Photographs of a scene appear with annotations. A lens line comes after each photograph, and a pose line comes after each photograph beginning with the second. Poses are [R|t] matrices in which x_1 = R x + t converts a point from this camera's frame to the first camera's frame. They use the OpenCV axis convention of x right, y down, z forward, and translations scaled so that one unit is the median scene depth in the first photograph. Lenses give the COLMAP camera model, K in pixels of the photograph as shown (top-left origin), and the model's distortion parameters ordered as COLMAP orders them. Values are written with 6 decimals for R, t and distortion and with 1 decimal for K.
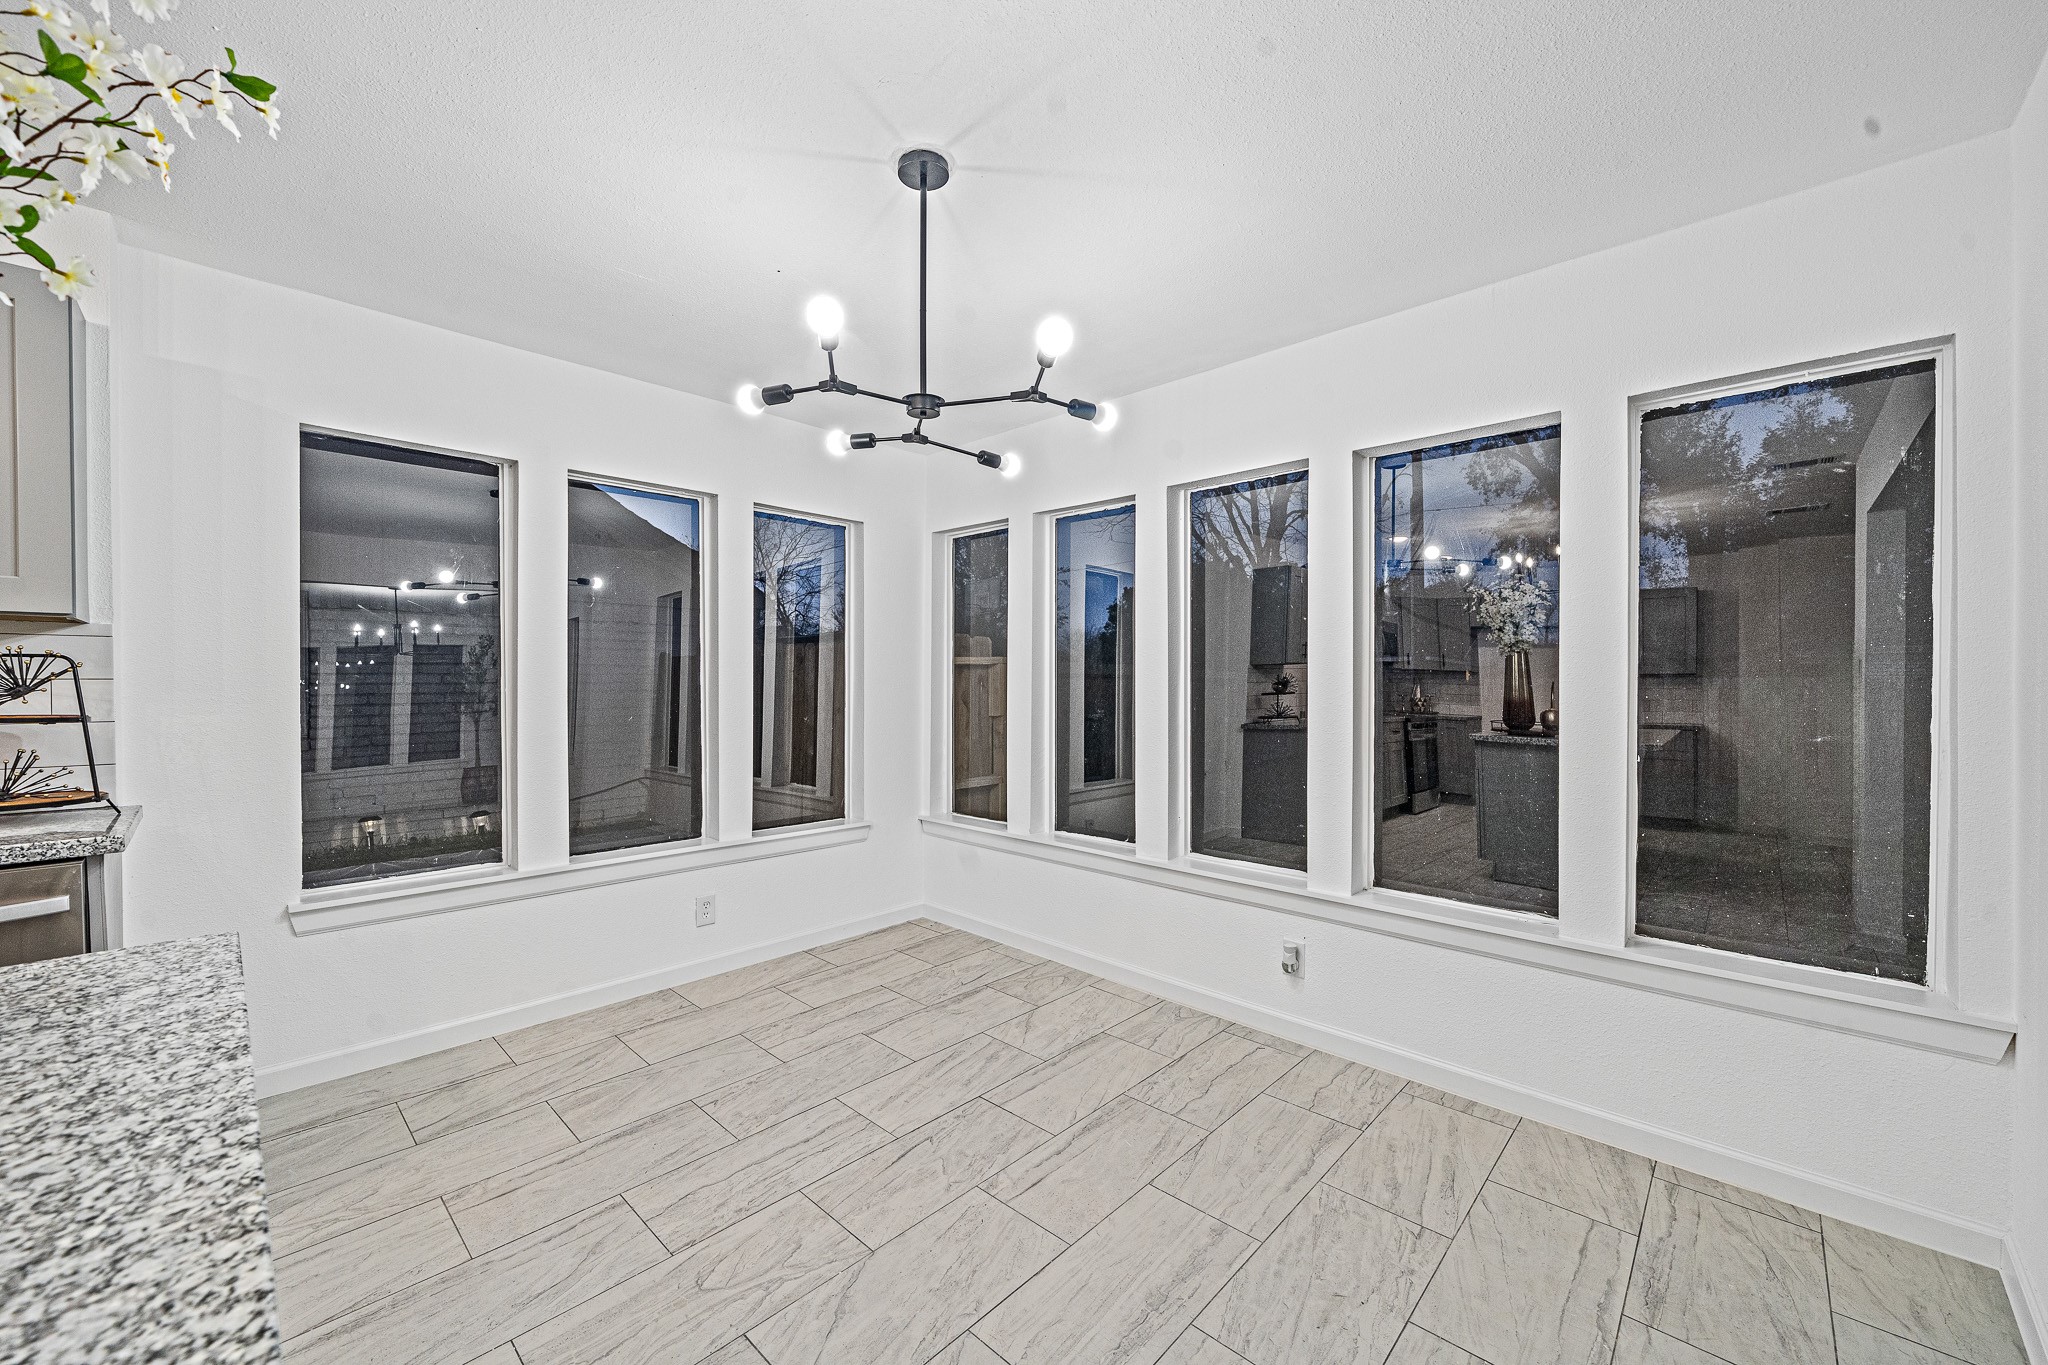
lens RADIAL K [[789.5, 0, 1026.5], [0, 789.5, 686.4], [0, 0, 1]] dist [-0.002208, -0.000803]
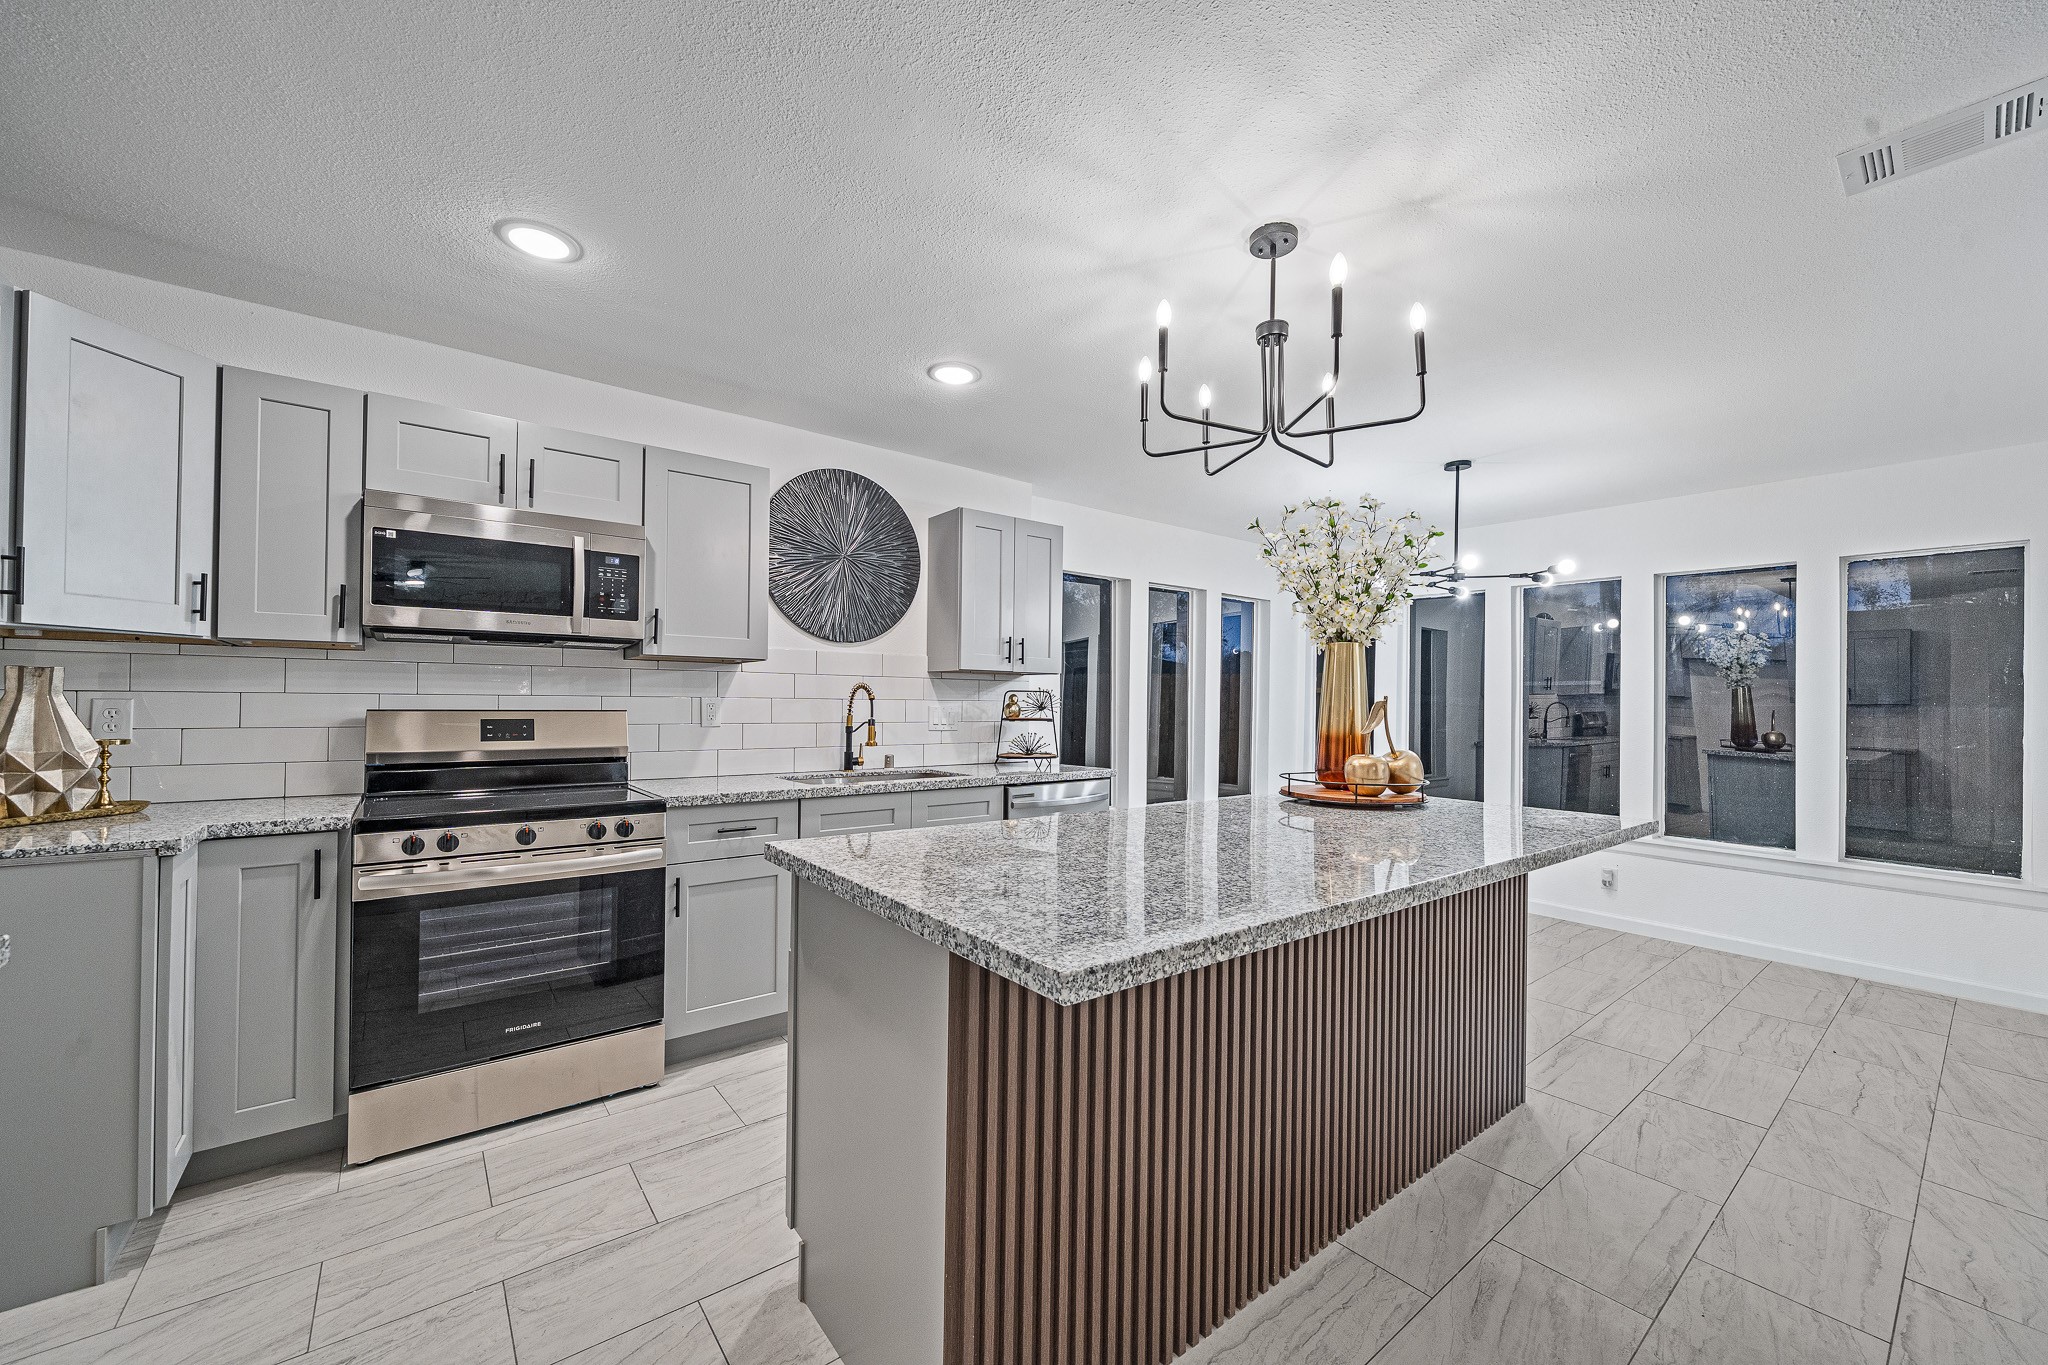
lens RADIAL K [[789.5, 0, 1029.5], [0, 789.5, 690.1], [0, 0, 1]] dist [-0.002208, -0.000803]
pose [[0.989016, 0.010941, -0.147400, -0.626797], [-0.013304, 0.999798, -0.015051, -0.005811], [0.147206, 0.016847, 0.988962, -0.819671]]
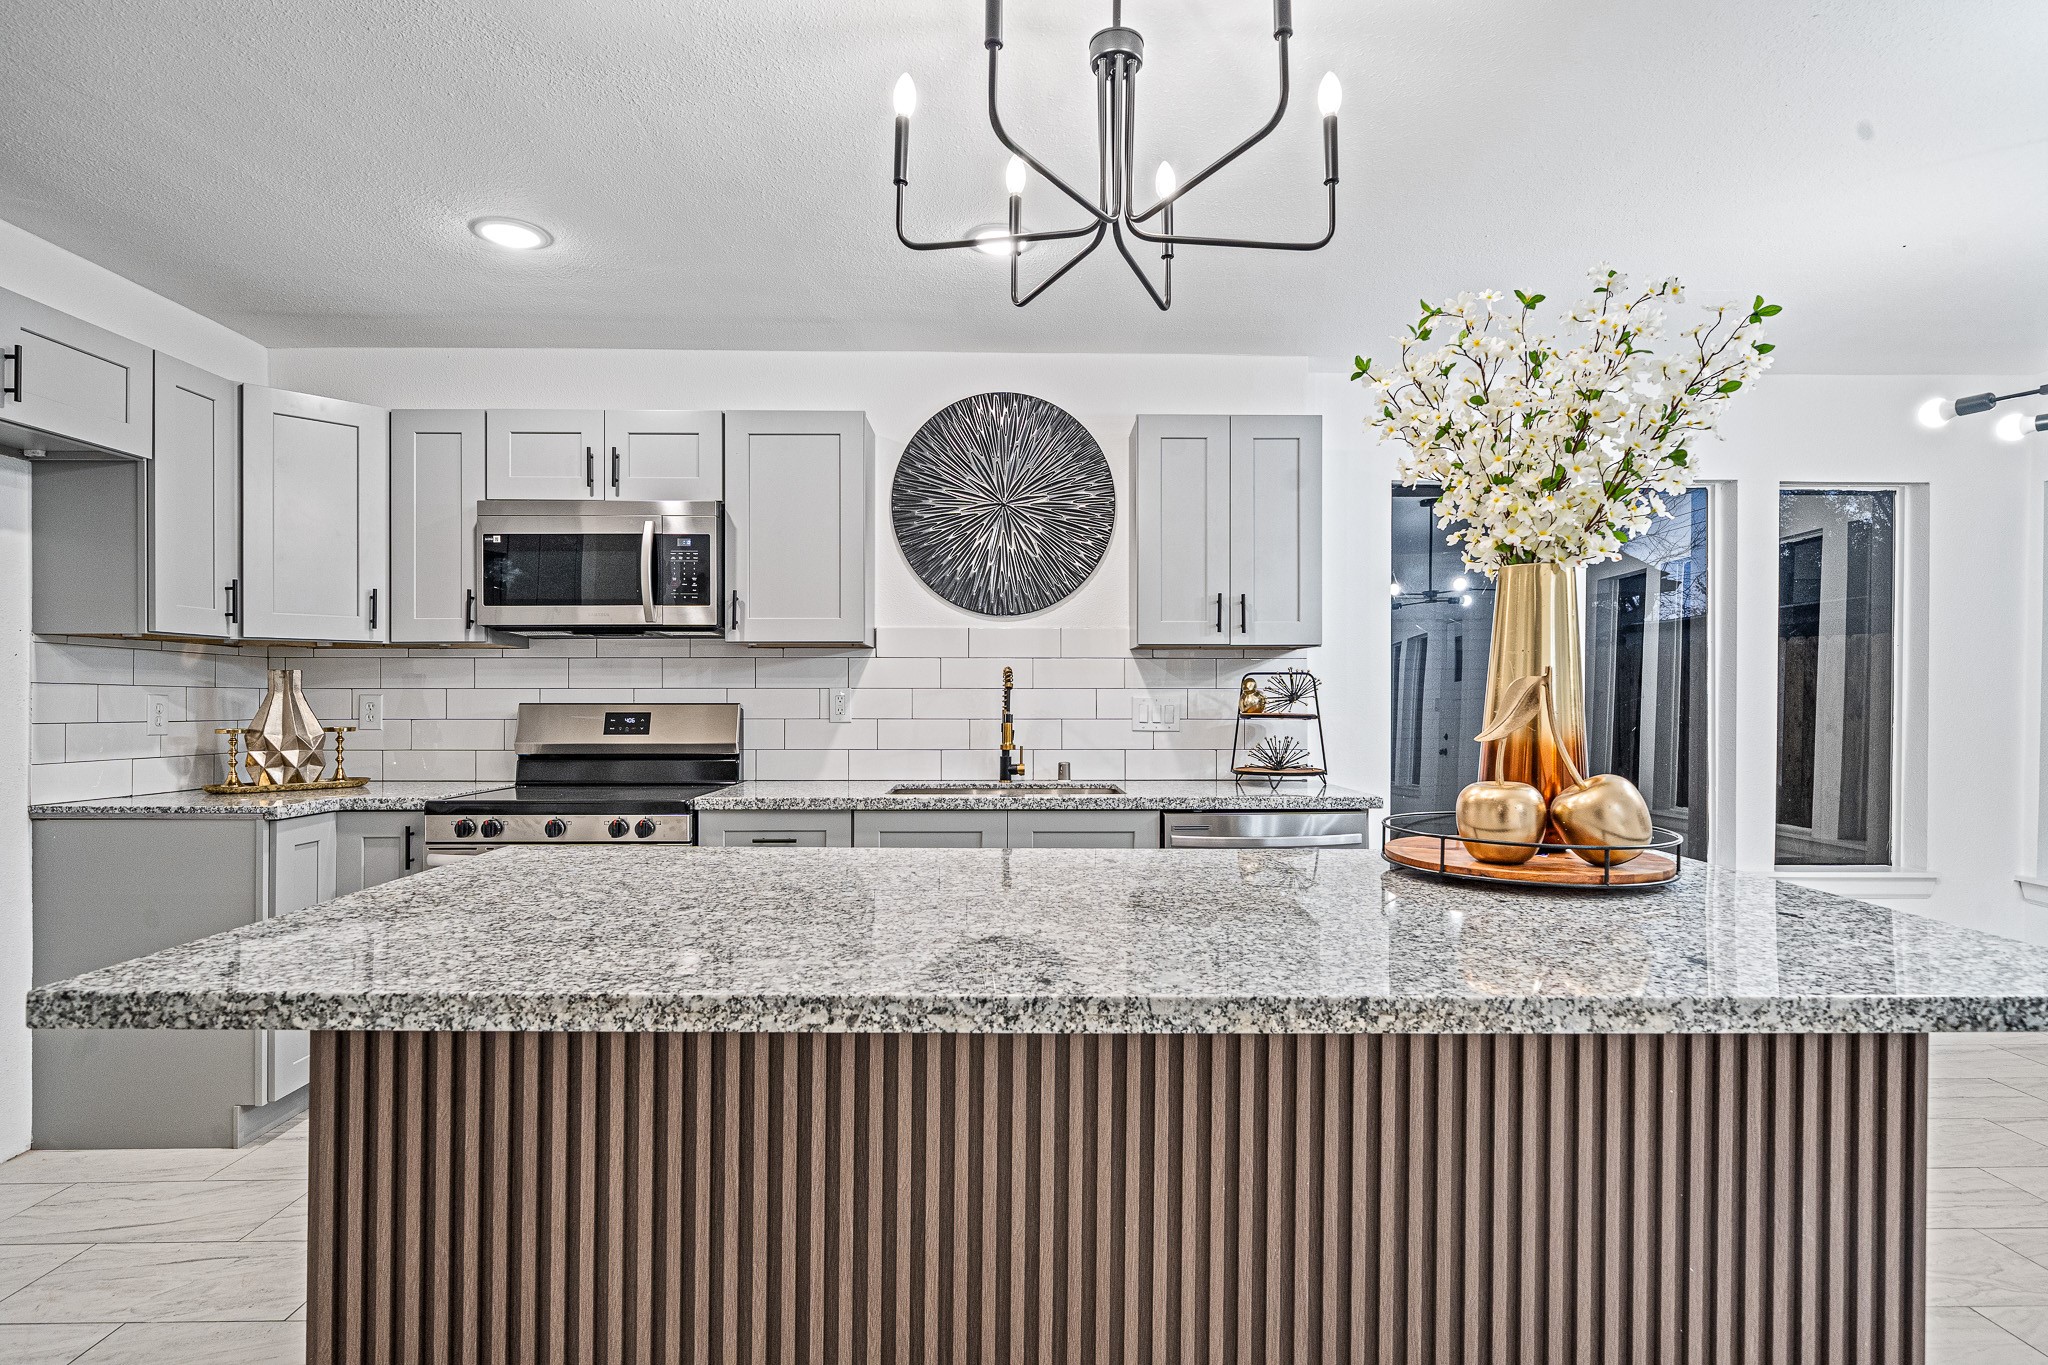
lens RADIAL K [[1057.5, 0, 1025.2], [0, 1057.5, 689.5], [0, 0, 1]] dist [-0.002200, -0.001165]
pose [[0.700098, 0.000025, -0.714047, -0.129657], [-0.002138, 0.999996, -0.002061, -0.002606], [0.714044, 0.002970, 0.700095, -0.499032]]
